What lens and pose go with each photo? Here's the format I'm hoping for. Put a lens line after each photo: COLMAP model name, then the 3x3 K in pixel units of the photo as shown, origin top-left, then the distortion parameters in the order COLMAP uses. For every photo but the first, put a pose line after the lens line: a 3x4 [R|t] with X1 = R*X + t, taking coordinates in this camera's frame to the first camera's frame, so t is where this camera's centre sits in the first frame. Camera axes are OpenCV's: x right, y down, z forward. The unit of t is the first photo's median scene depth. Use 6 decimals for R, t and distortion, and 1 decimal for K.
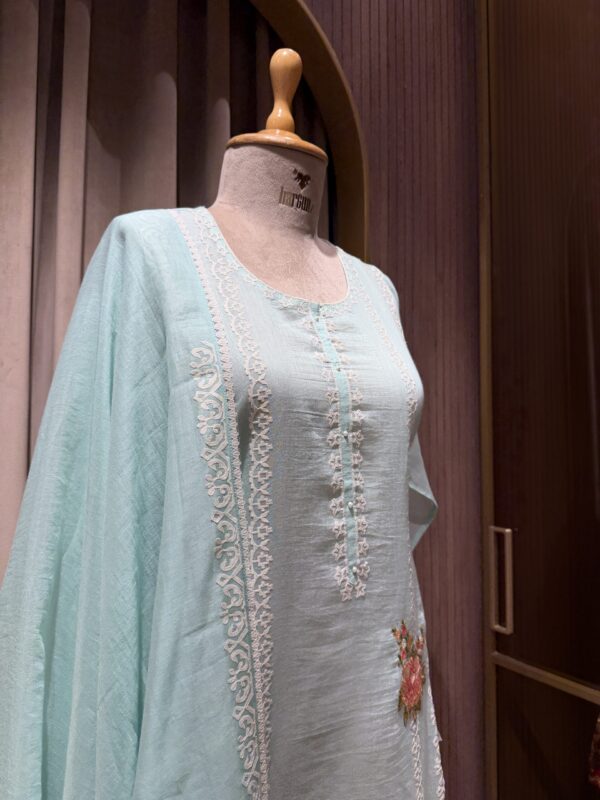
lens RADIAL K [[566.3, 0, 297.4], [0, 566.3, 400.4], [0, 0, 1]] dist [0.047871, -0.077573]
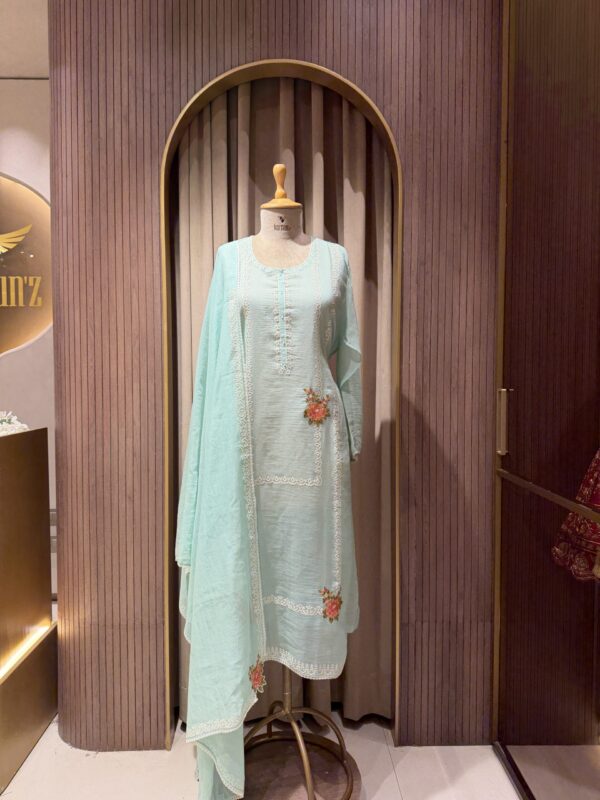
lens RADIAL K [[566.3, 0, 302.1], [0, 566.3, 400.3], [0, 0, 1]] dist [0.047871, -0.077573]
pose [[0.838807, 0.015928, -0.544196, 1.606461], [0.038956, 0.995254, 0.089176, 0.208825], [0.543034, -0.096001, 0.834205, -1.248834]]
